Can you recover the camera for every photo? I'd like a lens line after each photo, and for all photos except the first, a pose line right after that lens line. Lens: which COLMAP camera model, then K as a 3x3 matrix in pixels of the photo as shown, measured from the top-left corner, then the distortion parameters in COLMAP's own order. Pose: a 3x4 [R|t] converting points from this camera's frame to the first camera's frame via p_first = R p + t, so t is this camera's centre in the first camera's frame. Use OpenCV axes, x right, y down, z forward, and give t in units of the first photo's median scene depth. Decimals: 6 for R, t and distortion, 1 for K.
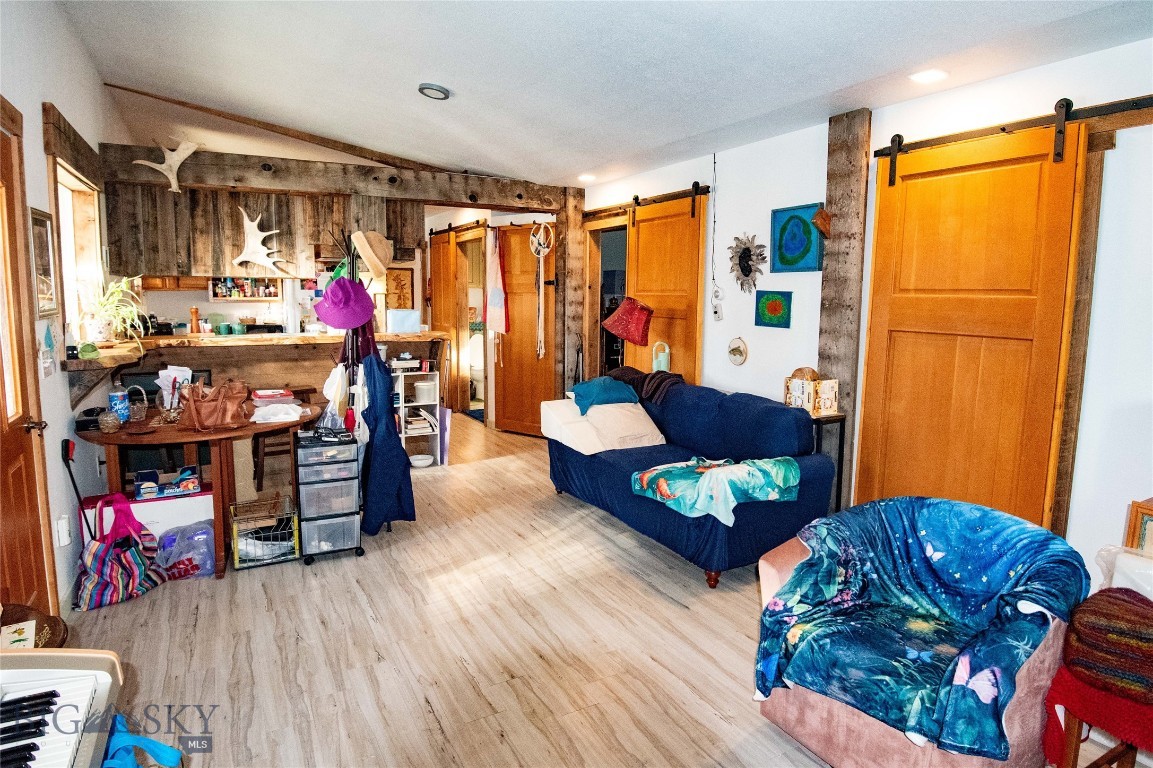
lens RADIAL K [[654.1, 0, 576.5], [0, 654.1, 384.0], [0, 0, 1]] dist [-0.001614, -0.029327]
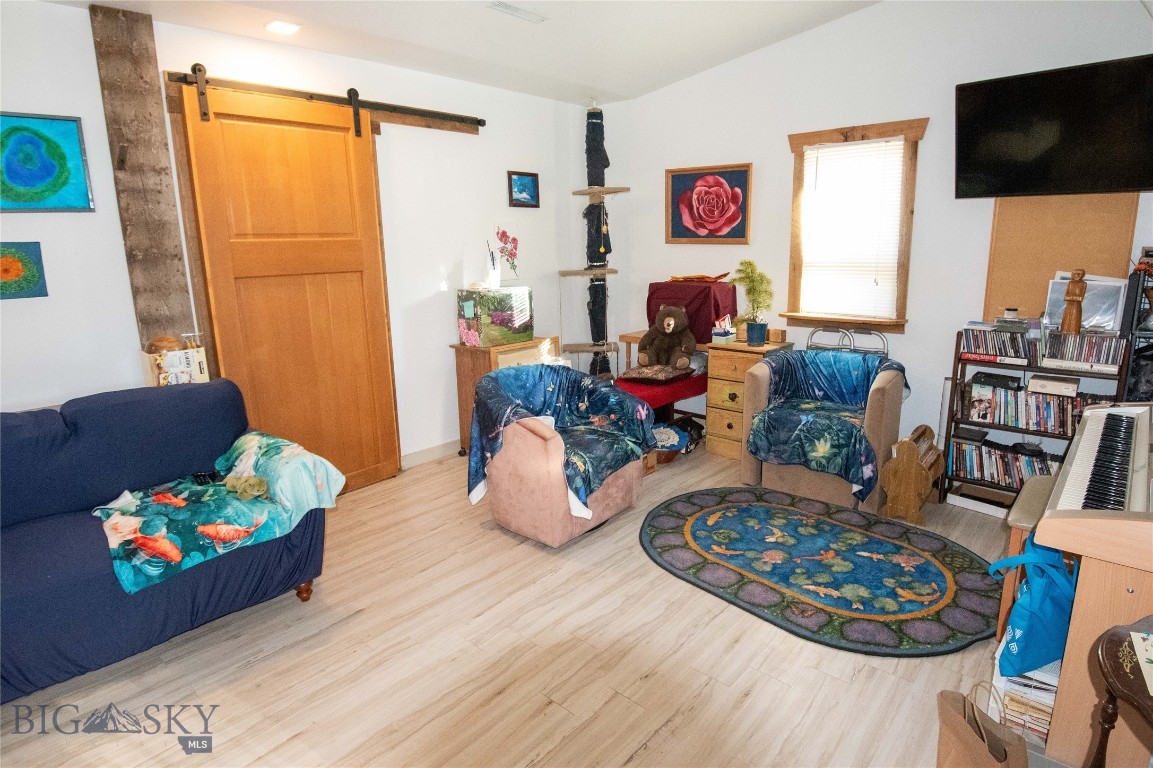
lens RADIAL K [[654.1, 0, 576.5], [0, 654.1, 384.0], [0, 0, 1]] dist [-0.001614, -0.029327]
pose [[-0.348811, -0.208890, 0.913617, -0.613850], [0.145171, 0.951035, 0.272870, -0.125085], [-0.925881, 0.227811, -0.301406, 0.878774]]
